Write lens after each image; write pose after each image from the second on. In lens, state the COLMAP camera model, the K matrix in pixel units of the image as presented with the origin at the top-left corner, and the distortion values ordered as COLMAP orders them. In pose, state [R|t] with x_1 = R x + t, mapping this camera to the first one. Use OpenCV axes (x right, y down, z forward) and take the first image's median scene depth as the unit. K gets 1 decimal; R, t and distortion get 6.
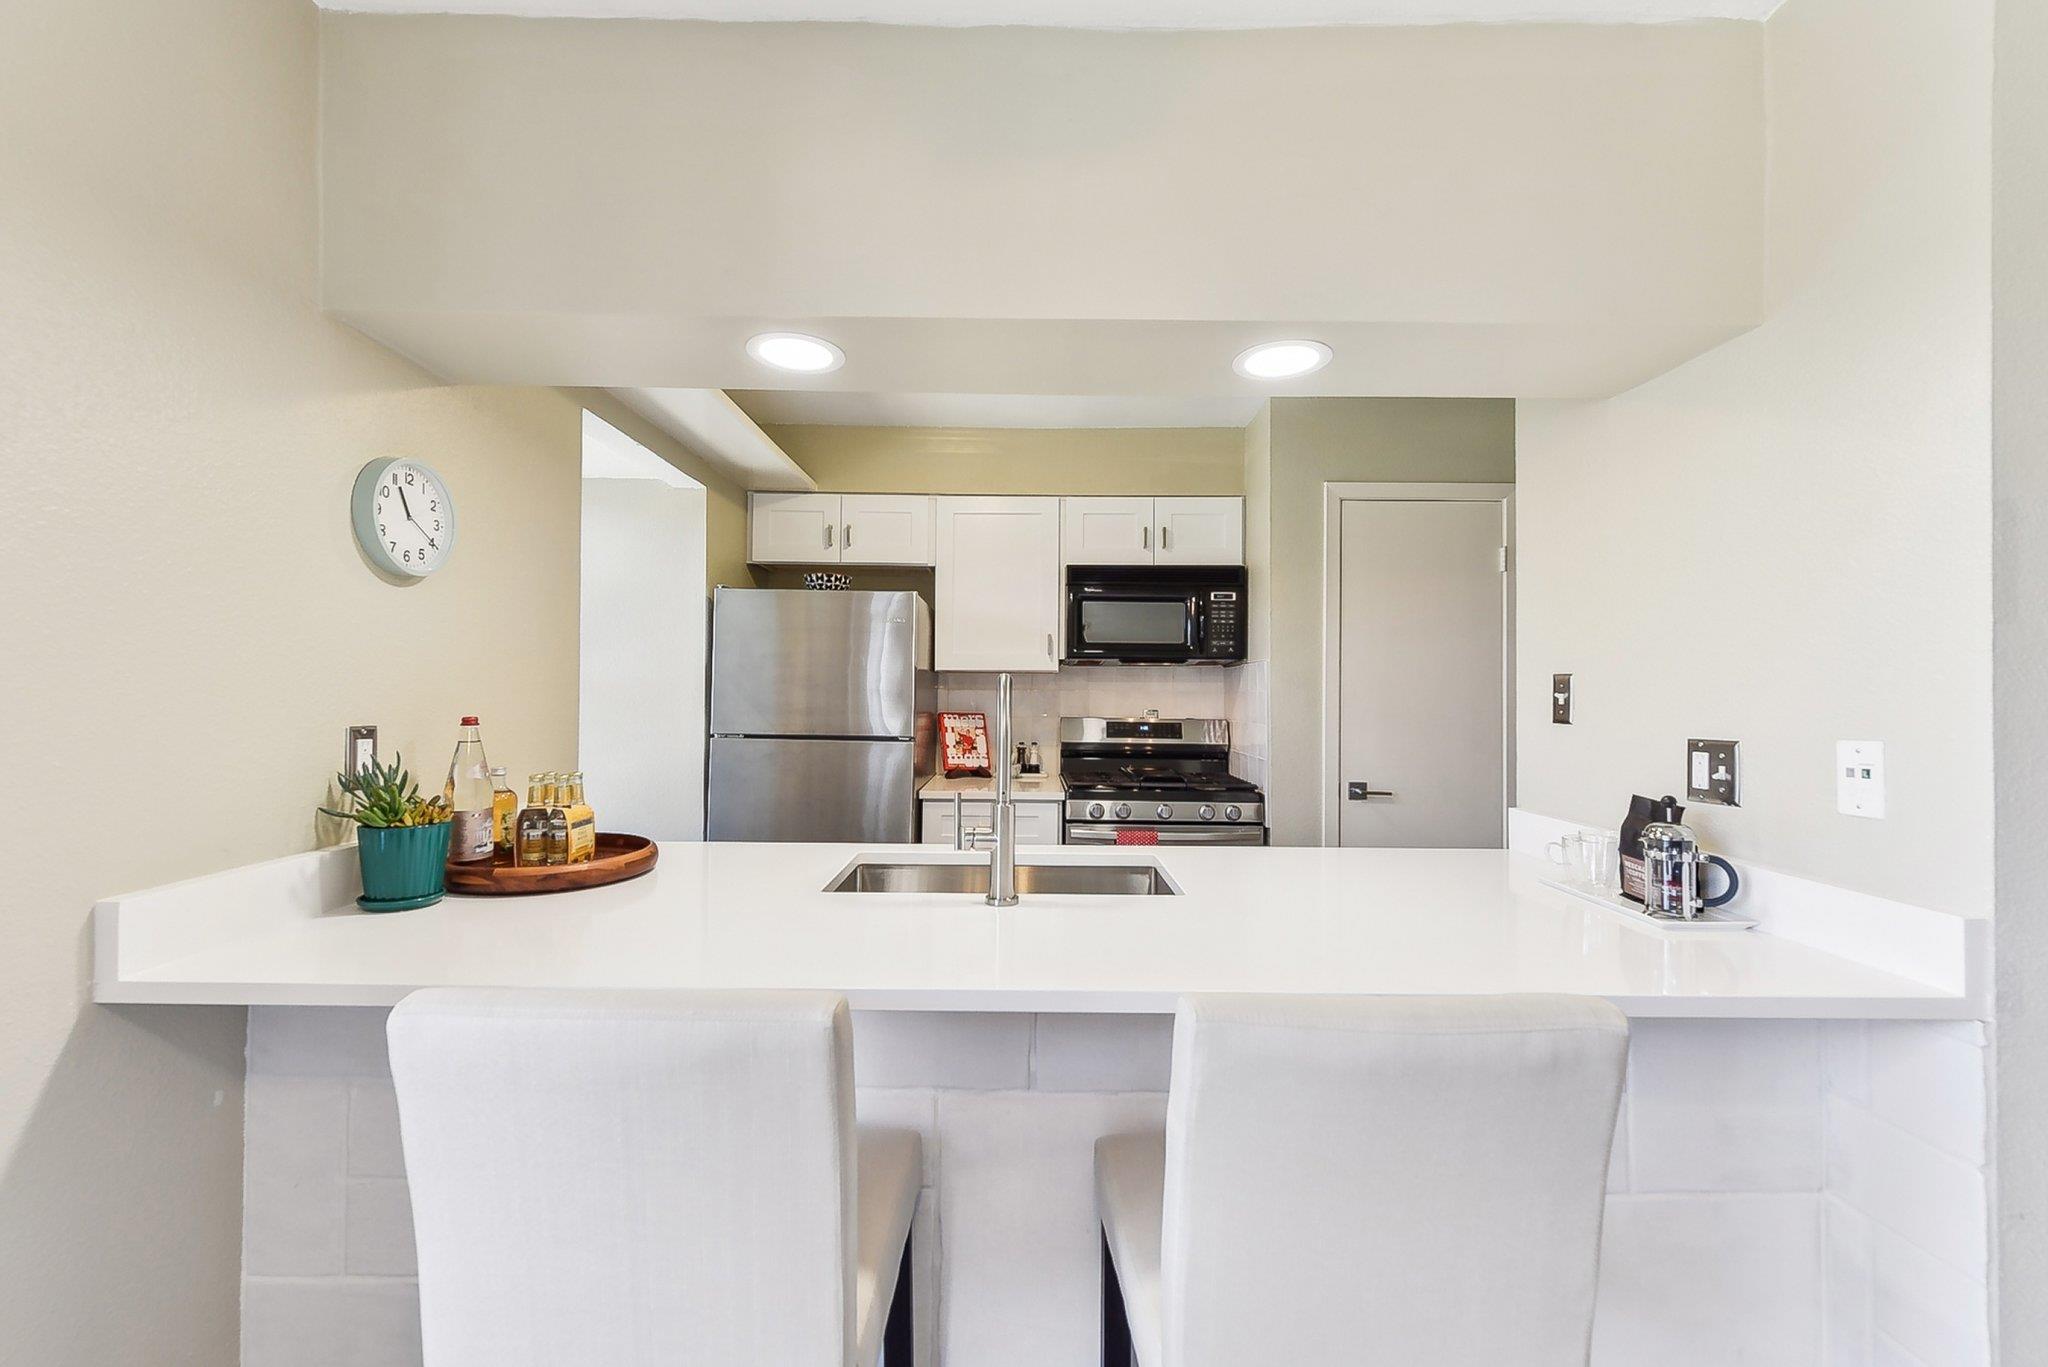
lens RADIAL K [[839.1, 0, 1030.0], [0, 839.1, 680.1], [0, 0, 1]] dist [-0.002600, -0.000468]
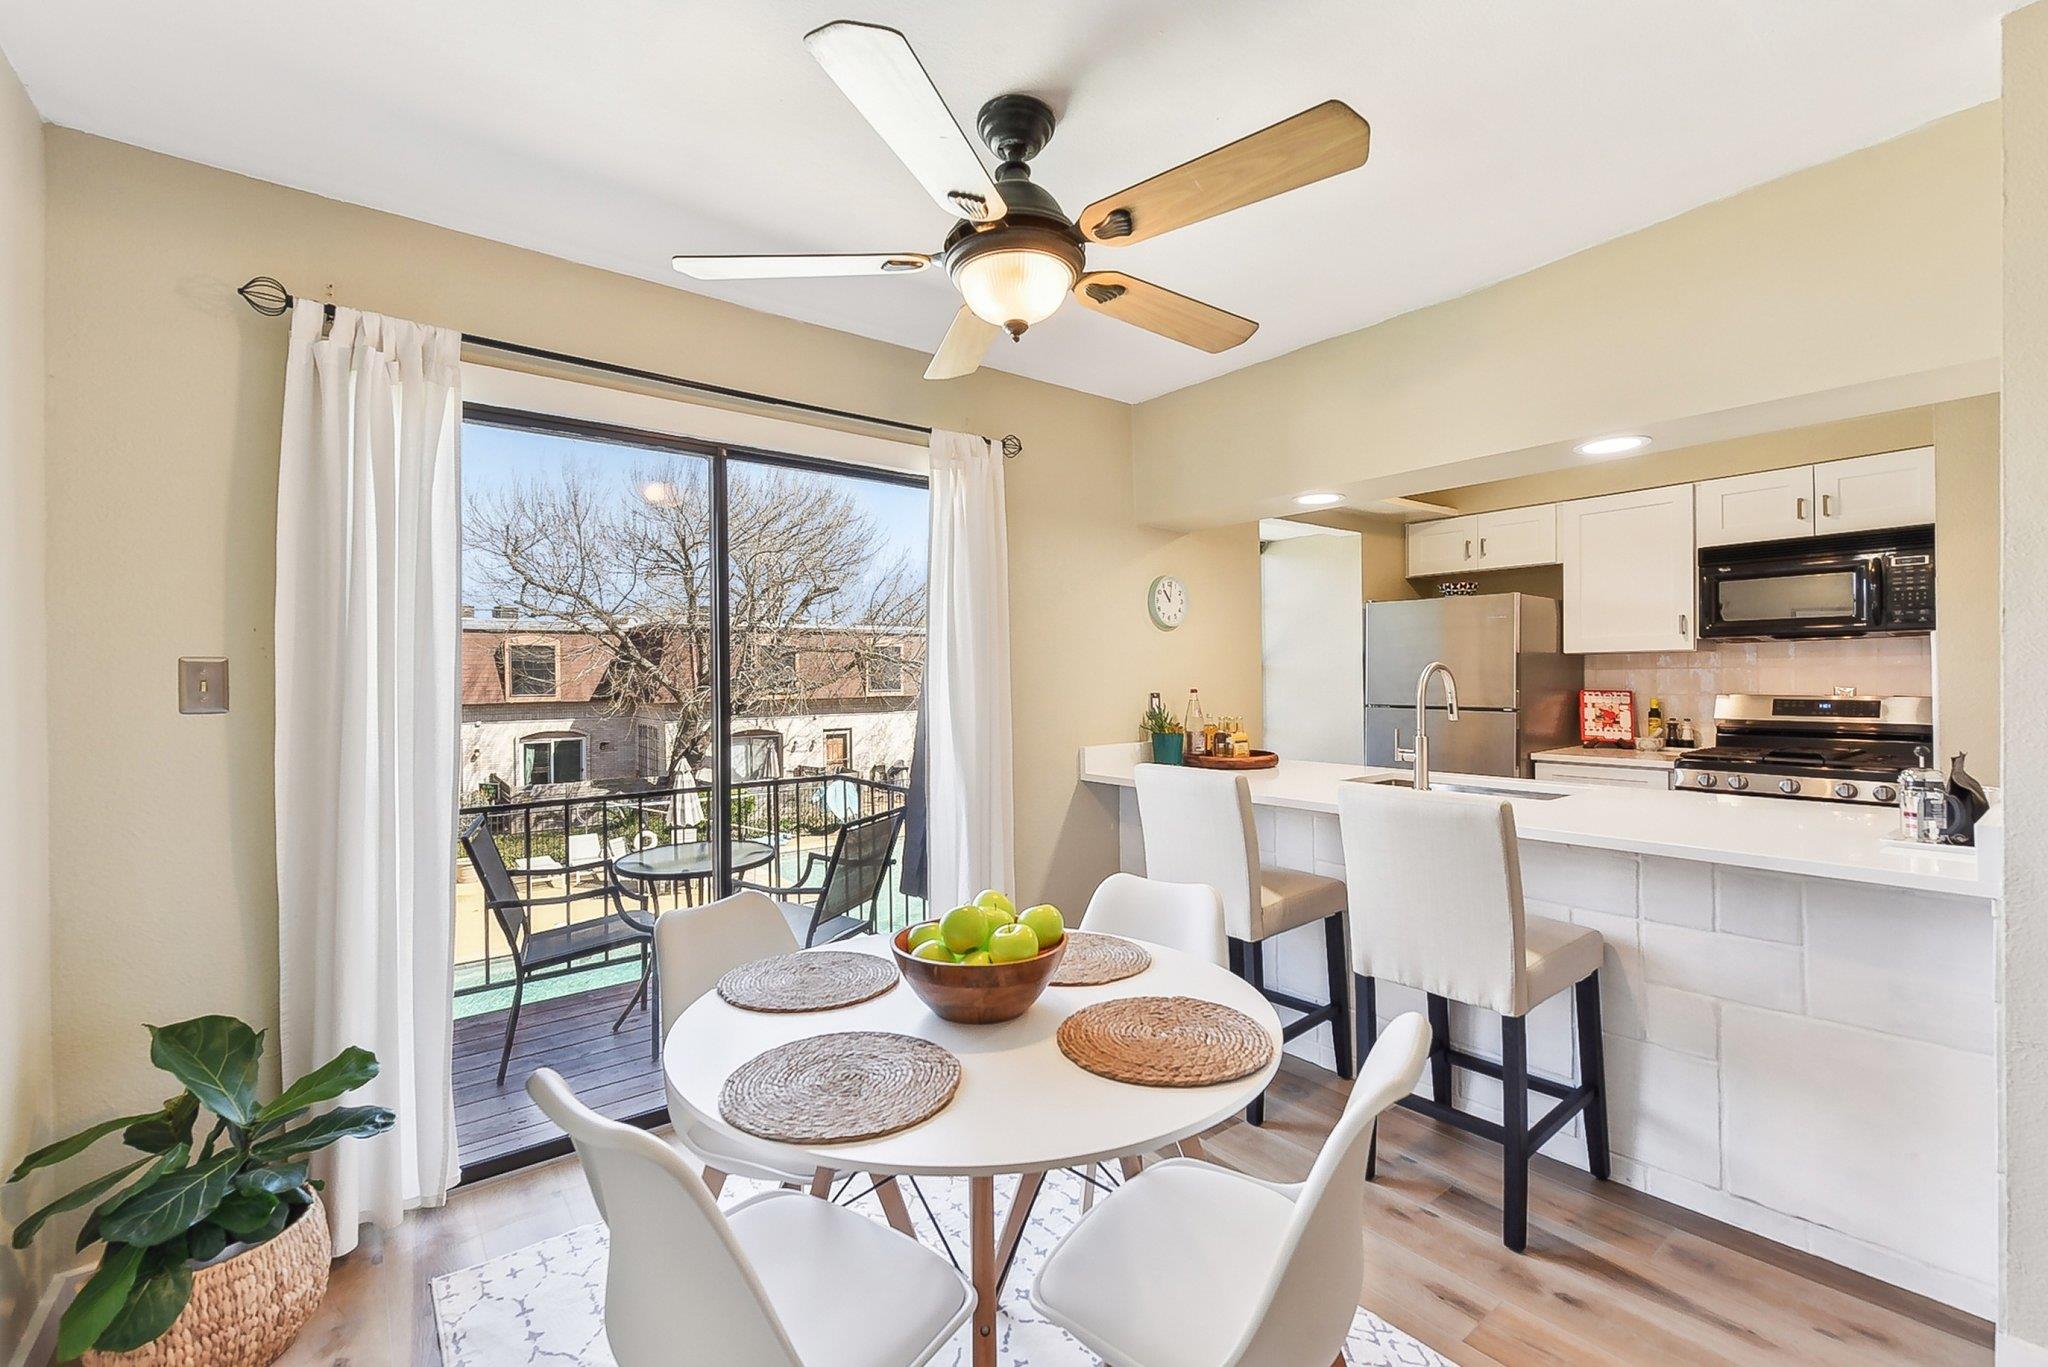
lens RADIAL K [[887.3, 0, 1024.0], [0, 887.3, 683.5], [0, 0, 1]] dist [0.000199, -0.000992]
pose [[0.619674, -0.009737, -0.784799, 0.387473], [0.027436, 0.999581, 0.009262, -0.001820], [0.784380, -0.027271, 0.619681, -0.346353]]
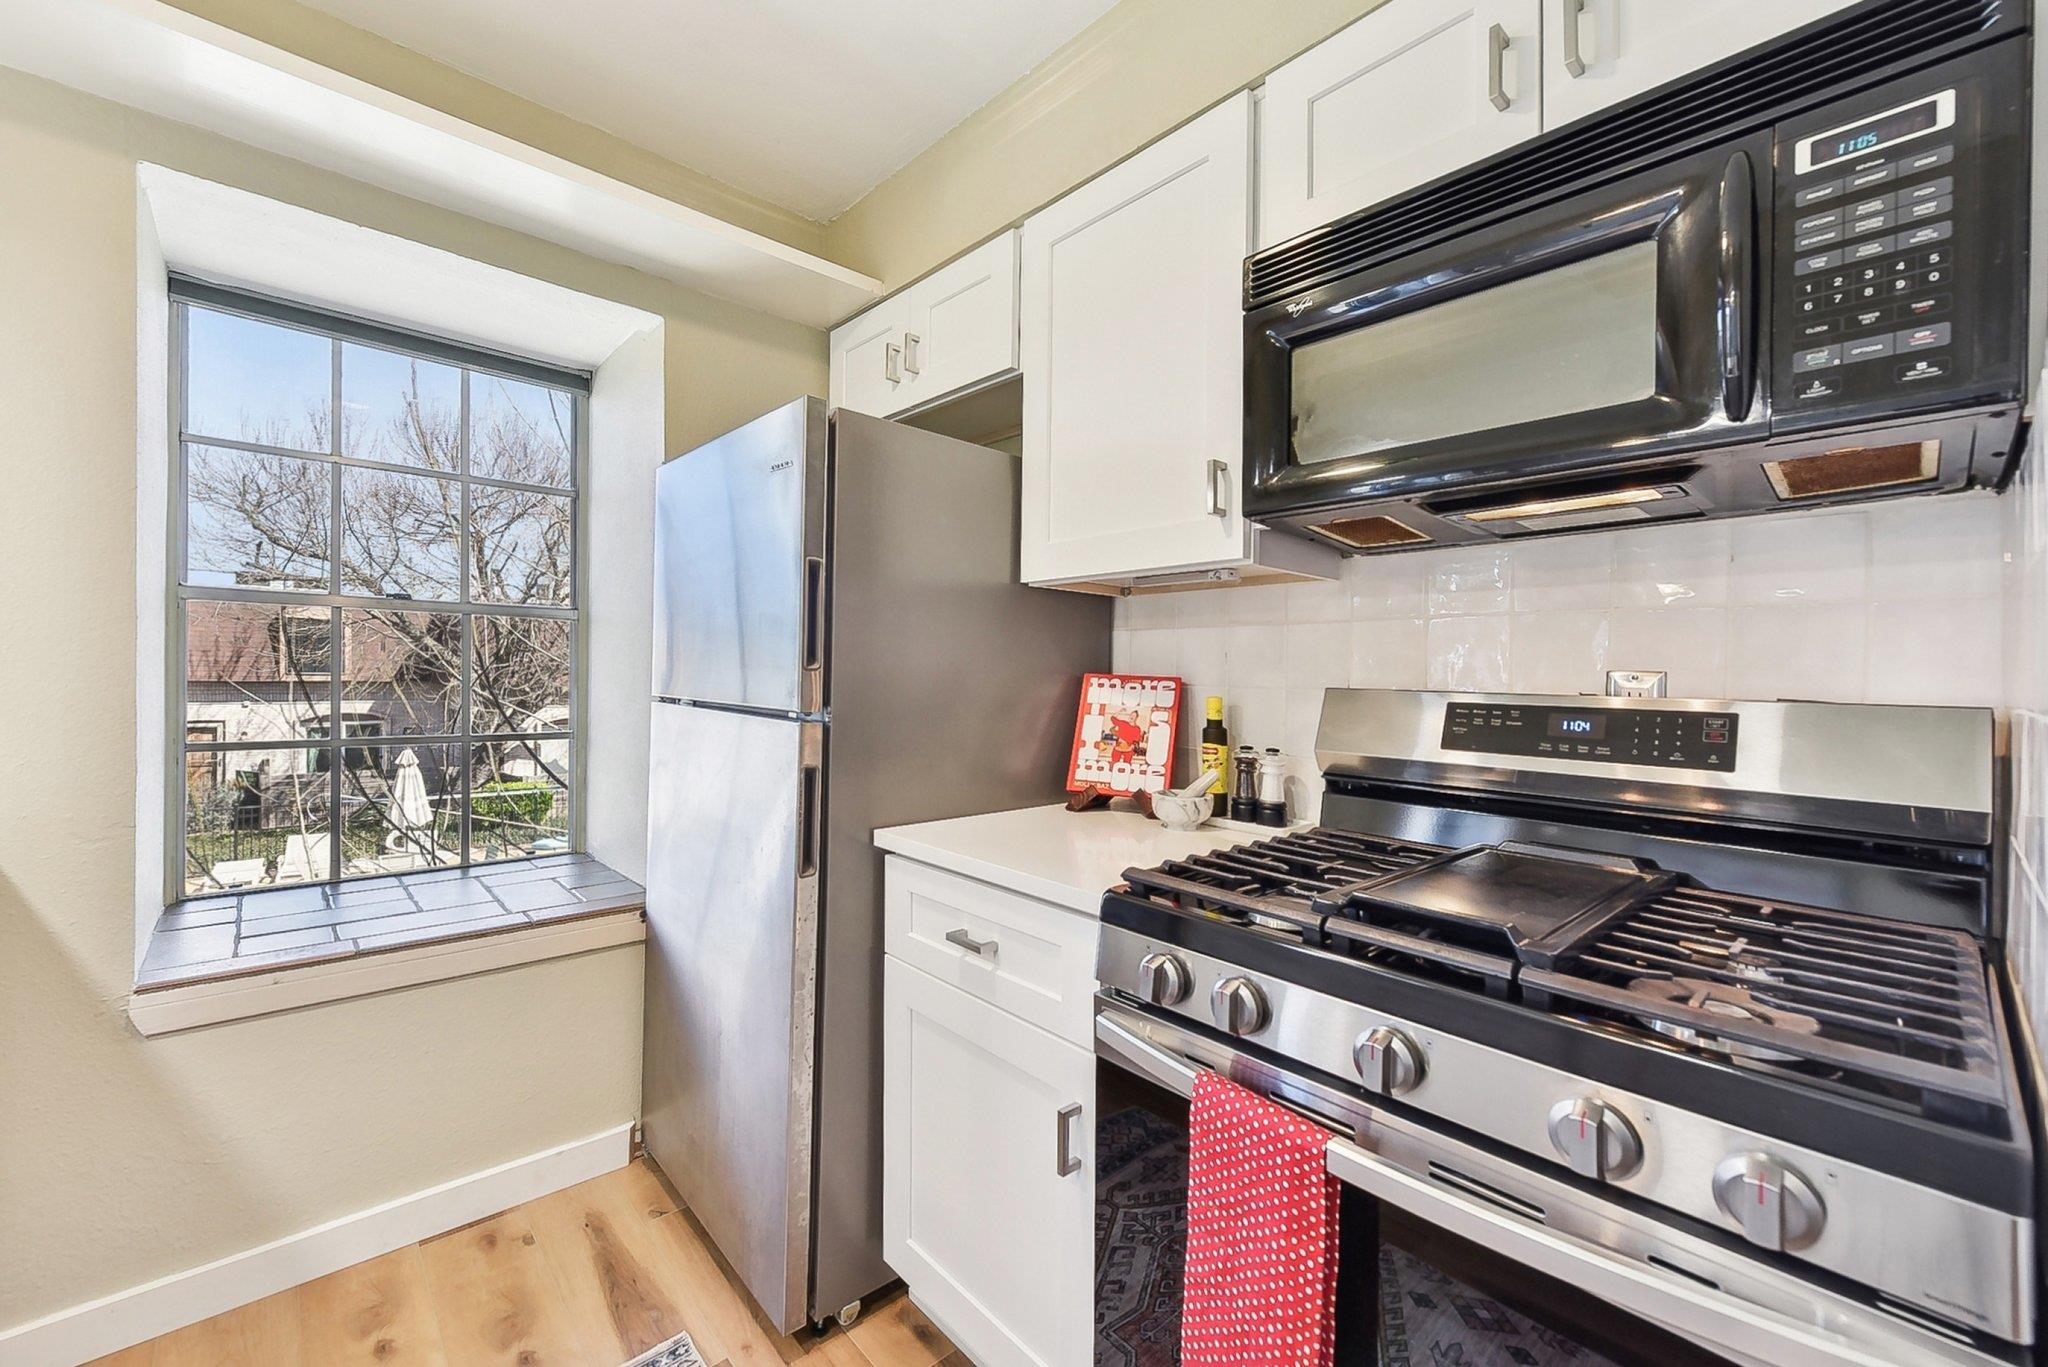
lens RADIAL K [[822.9, 0, 1030.9], [0, 822.9, 684.8], [0, 0, 1]] dist [0.002326, -0.000205]
pose [[0.667608, 0.010746, -0.744435, 0.245405], [0.001217, 0.999879, 0.015526, 0.039753], [0.744512, -0.011271, 0.667514, 0.693509]]
